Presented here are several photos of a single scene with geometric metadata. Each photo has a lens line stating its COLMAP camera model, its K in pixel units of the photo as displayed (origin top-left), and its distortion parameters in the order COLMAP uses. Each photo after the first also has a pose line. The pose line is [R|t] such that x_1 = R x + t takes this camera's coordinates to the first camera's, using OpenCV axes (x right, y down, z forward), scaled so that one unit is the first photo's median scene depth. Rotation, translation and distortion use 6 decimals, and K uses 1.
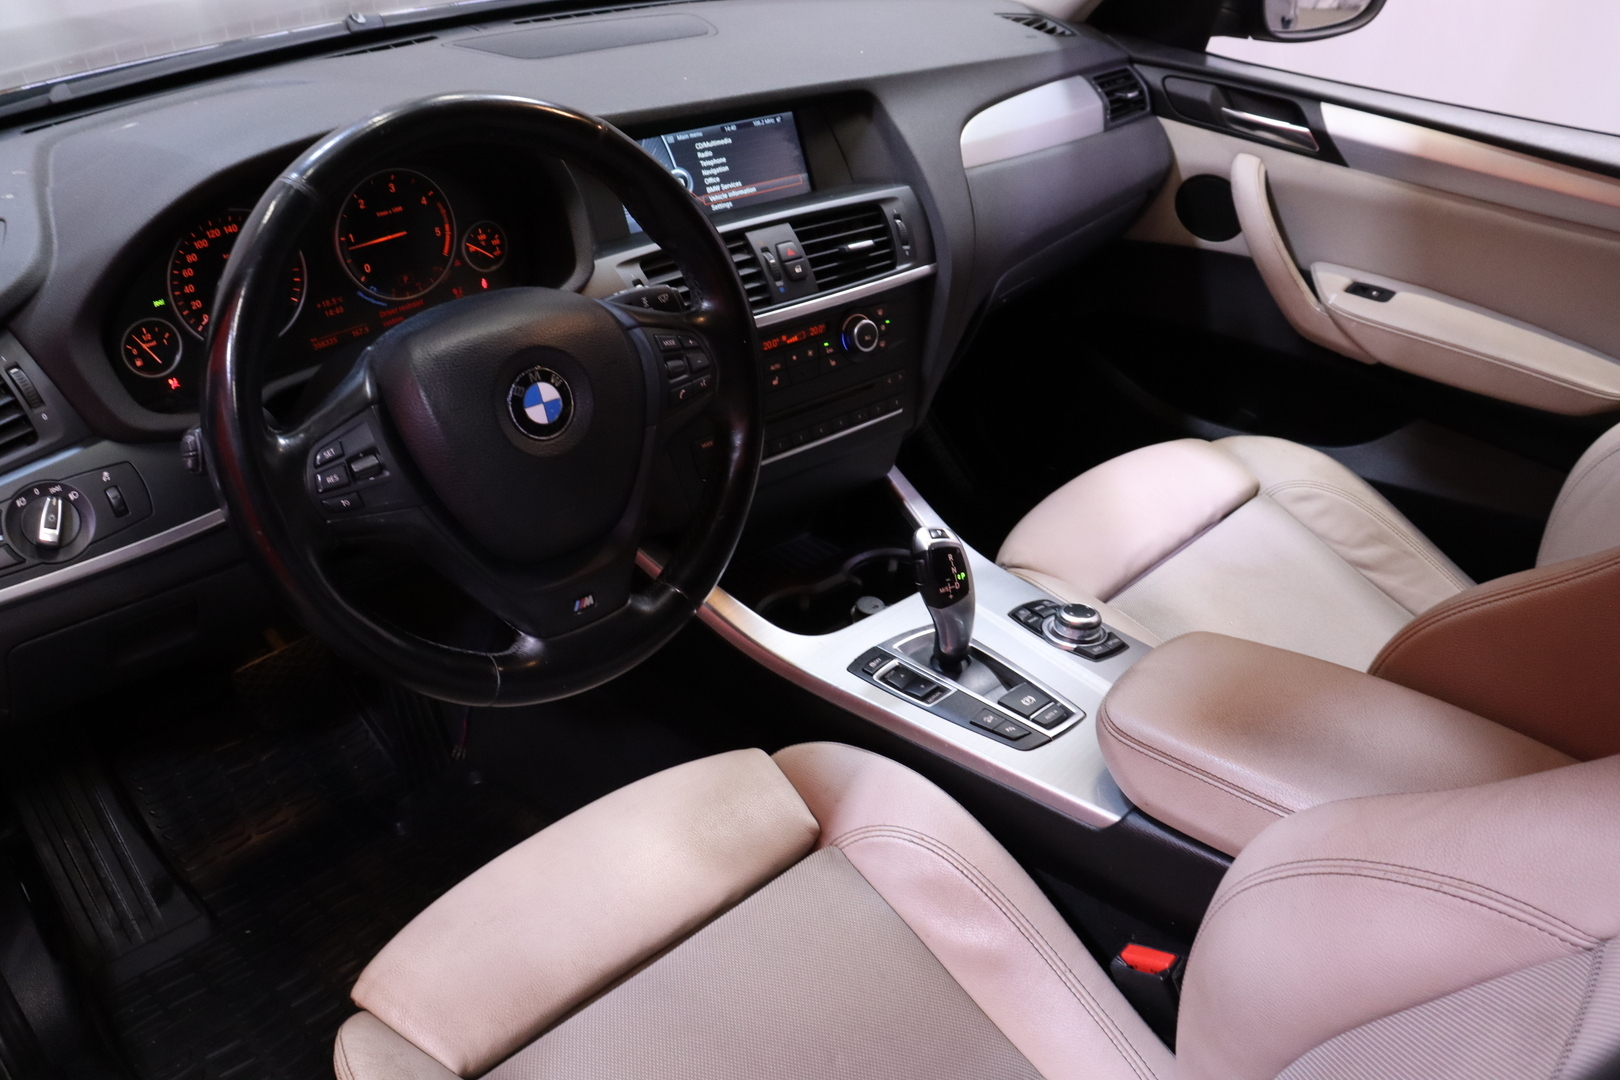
lens RADIAL K [[1295.8, 0, 792.8], [0, 1295.8, 552.1], [0, 0, 1]] dist [-0.195515, 0.155510]
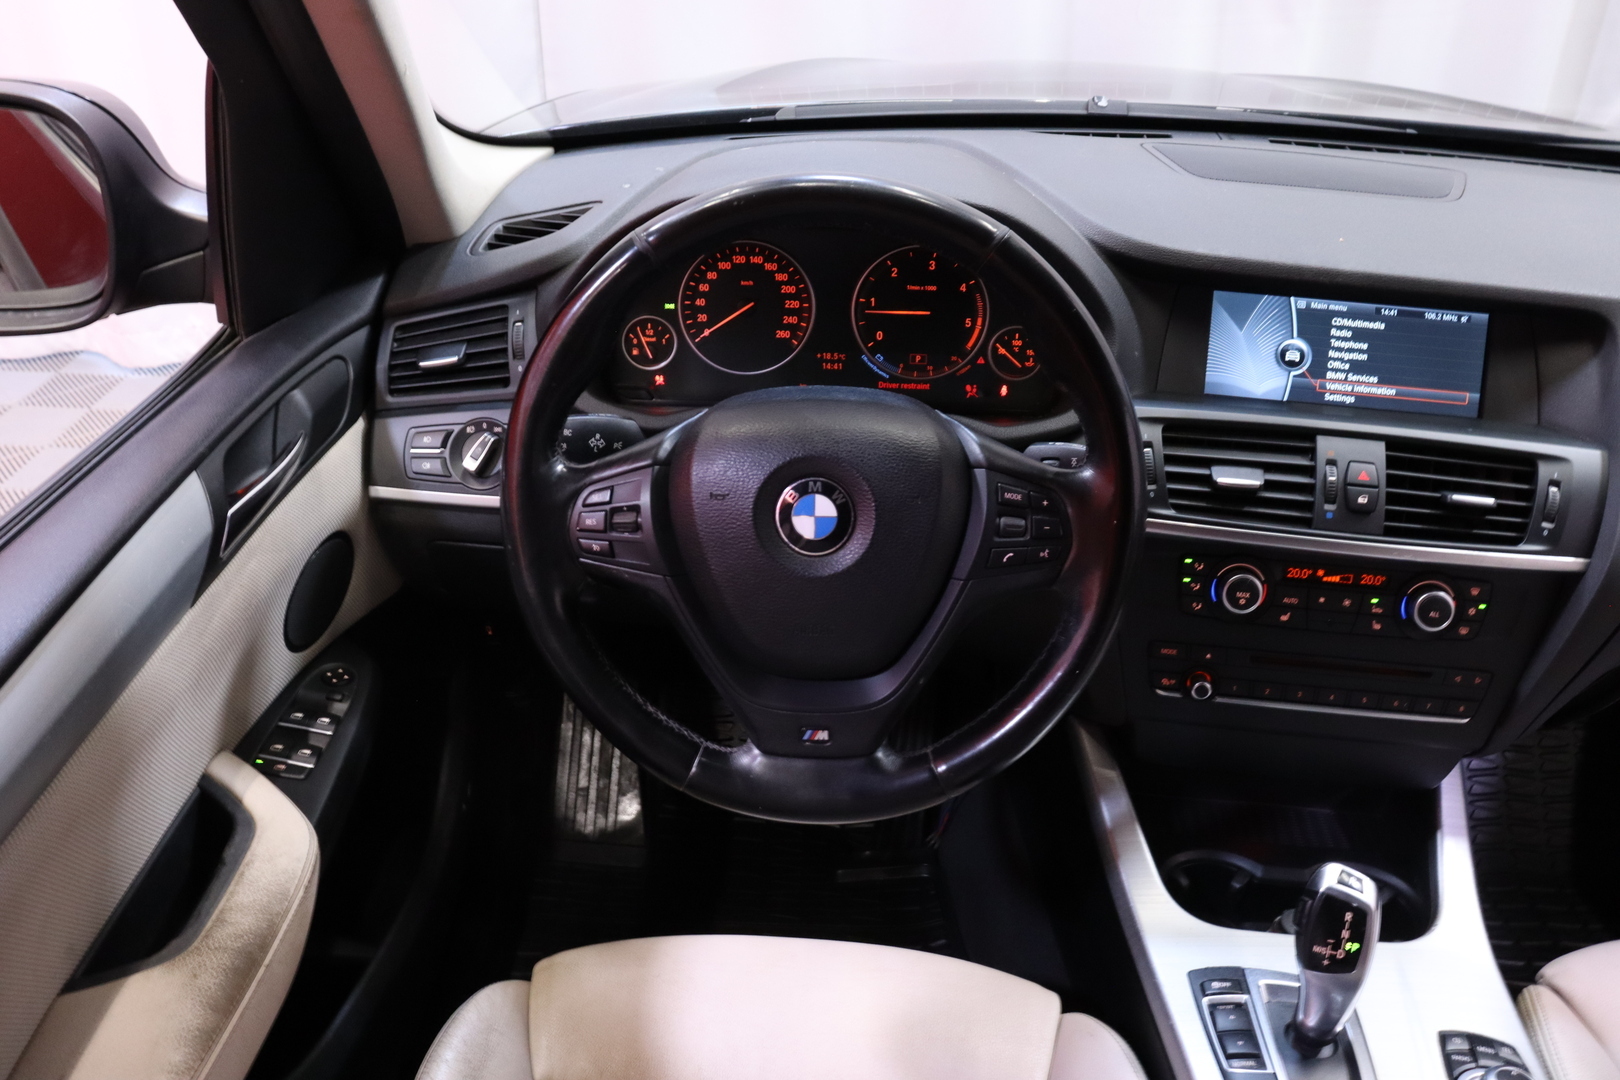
lens RADIAL K [[1295.8, 0, 792.8], [0, 1295.8, 552.1], [0, 0, 1]] dist [-0.195515, 0.155510]
pose [[0.670067, 0.368498, -0.644375, 0.276243], [-0.406386, 0.908540, 0.096977, -0.120622], [0.621176, 0.196884, 0.758536, 0.195798]]
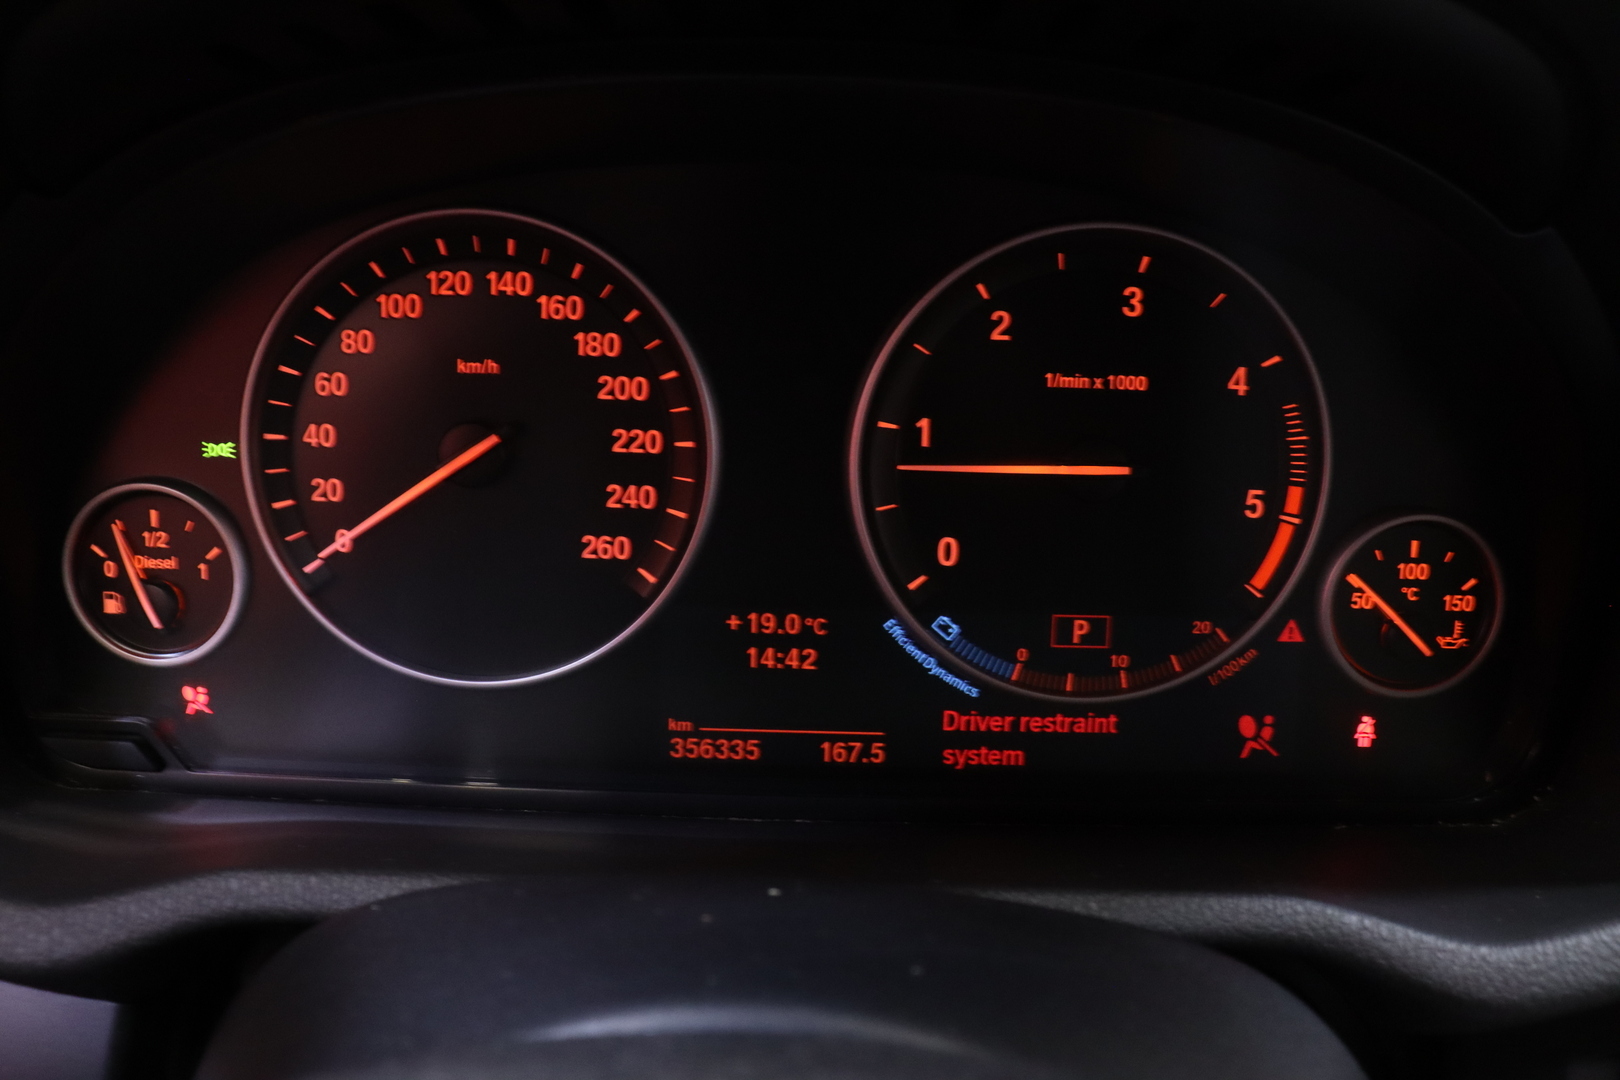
lens RADIAL K [[1295.8, 0, 792.8], [0, 1295.8, 552.1], [0, 0, 1]] dist [-0.195515, 0.155510]
pose [[0.702807, 0.276247, -0.655553, -0.149109], [-0.401669, 0.914669, -0.045185, -0.168733], [0.587132, 0.295072, 0.753796, 0.650595]]
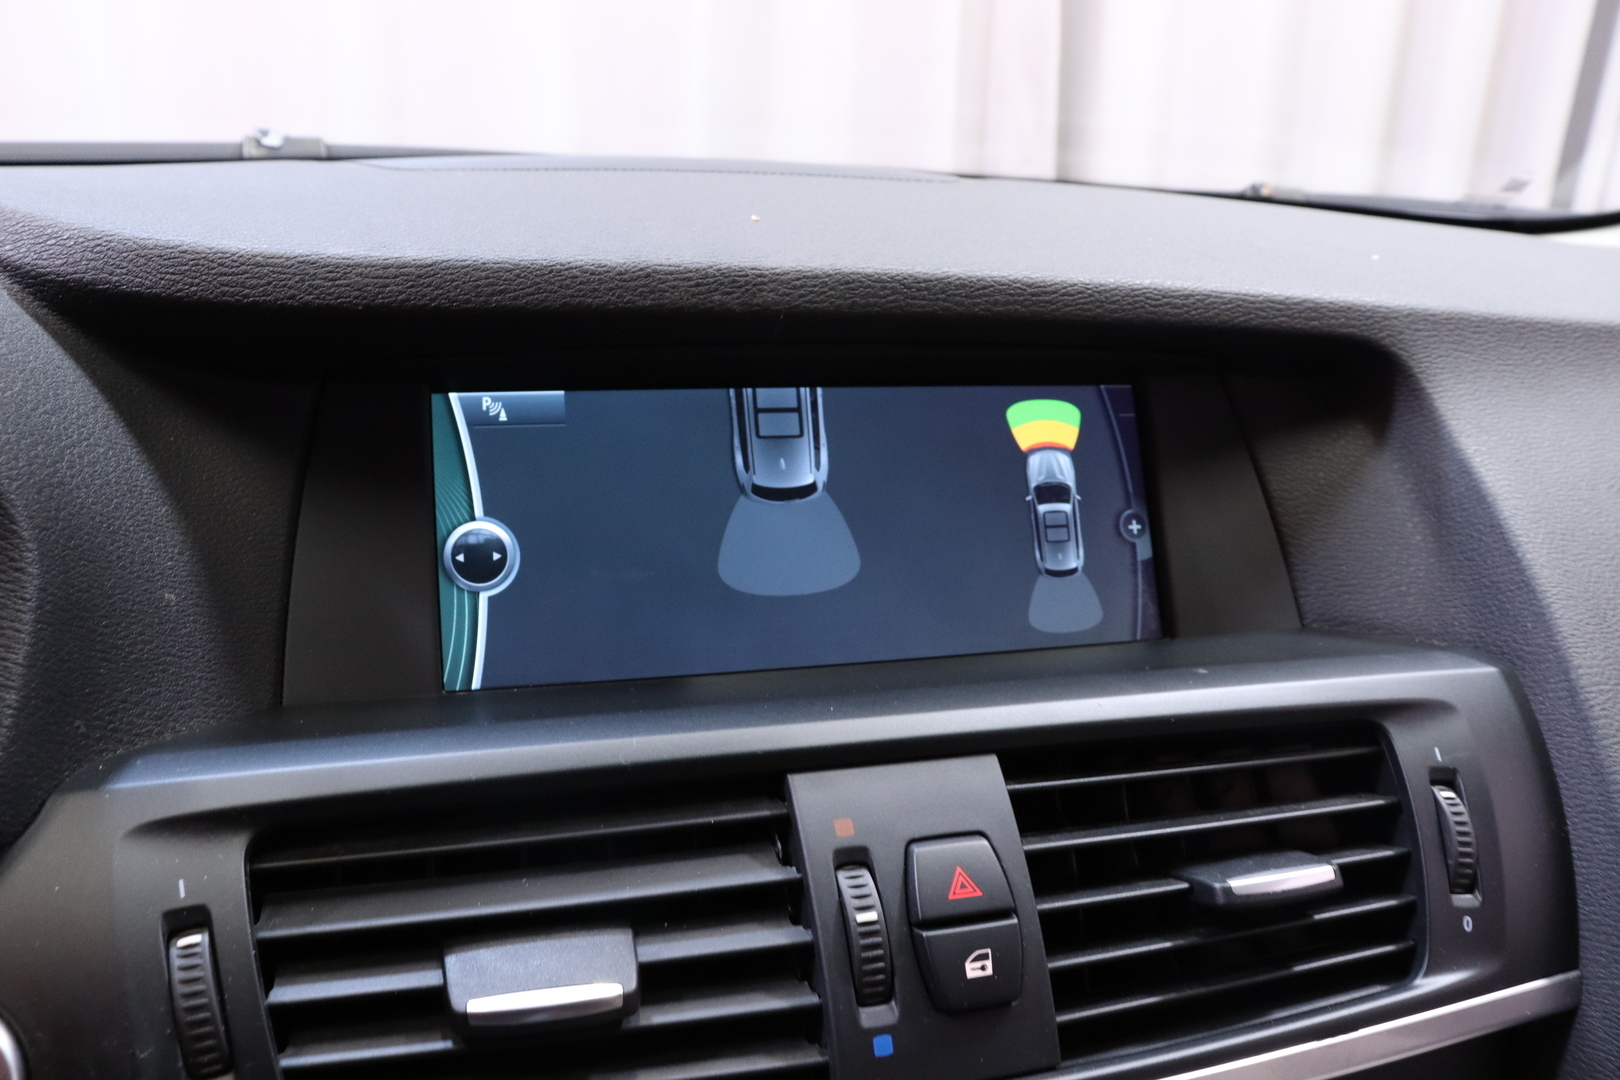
lens RADIAL K [[1295.8, 0, 792.8], [0, 1295.8, 552.1], [0, 0, 1]] dist [-0.195515, 0.155510]
pose [[0.921627, 0.124927, -0.367420, 0.047821], [-0.227152, 0.941295, -0.249731, -0.222922], [0.314652, 0.313619, 0.895900, 0.750140]]
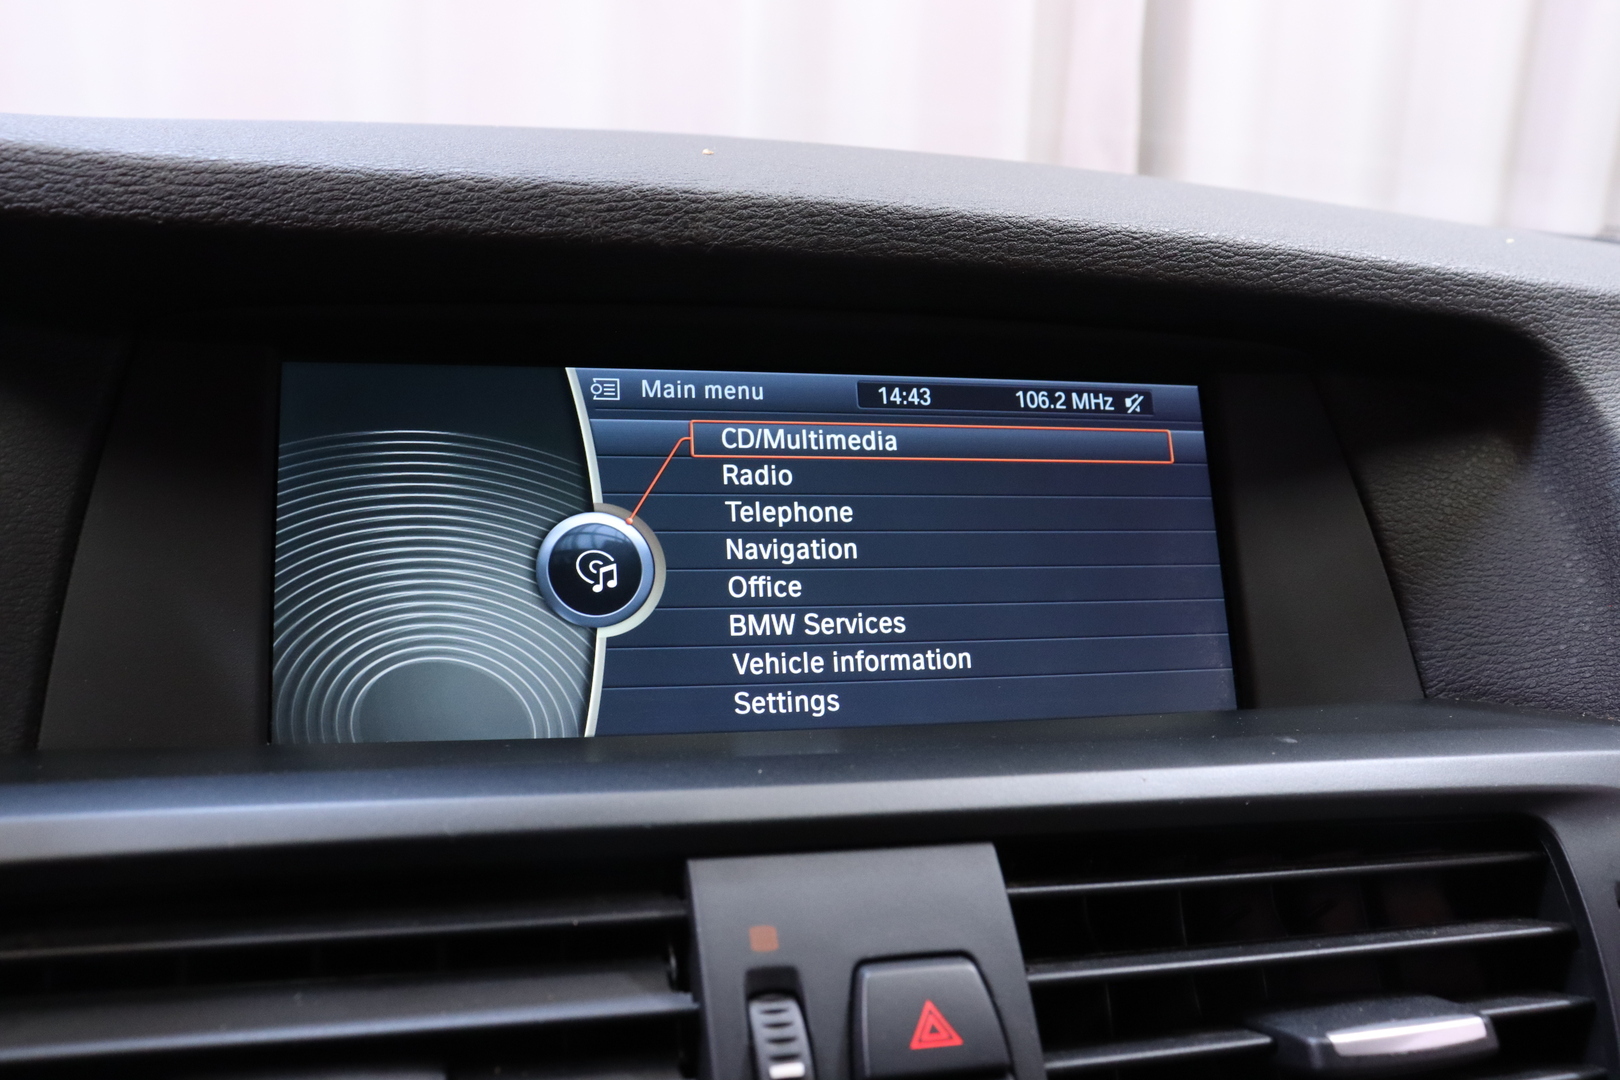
lens RADIAL K [[1393.0, 0, 810.0], [0, 1393.0, 540.0], [0, 0, 1]] dist [-0.173806, 0.149985]
pose [[0.906323, 0.106308, -0.408995, 0.047637], [-0.255484, 0.908775, -0.329934, -0.226255], [0.336609, 0.403519, 0.850804, 0.813217]]
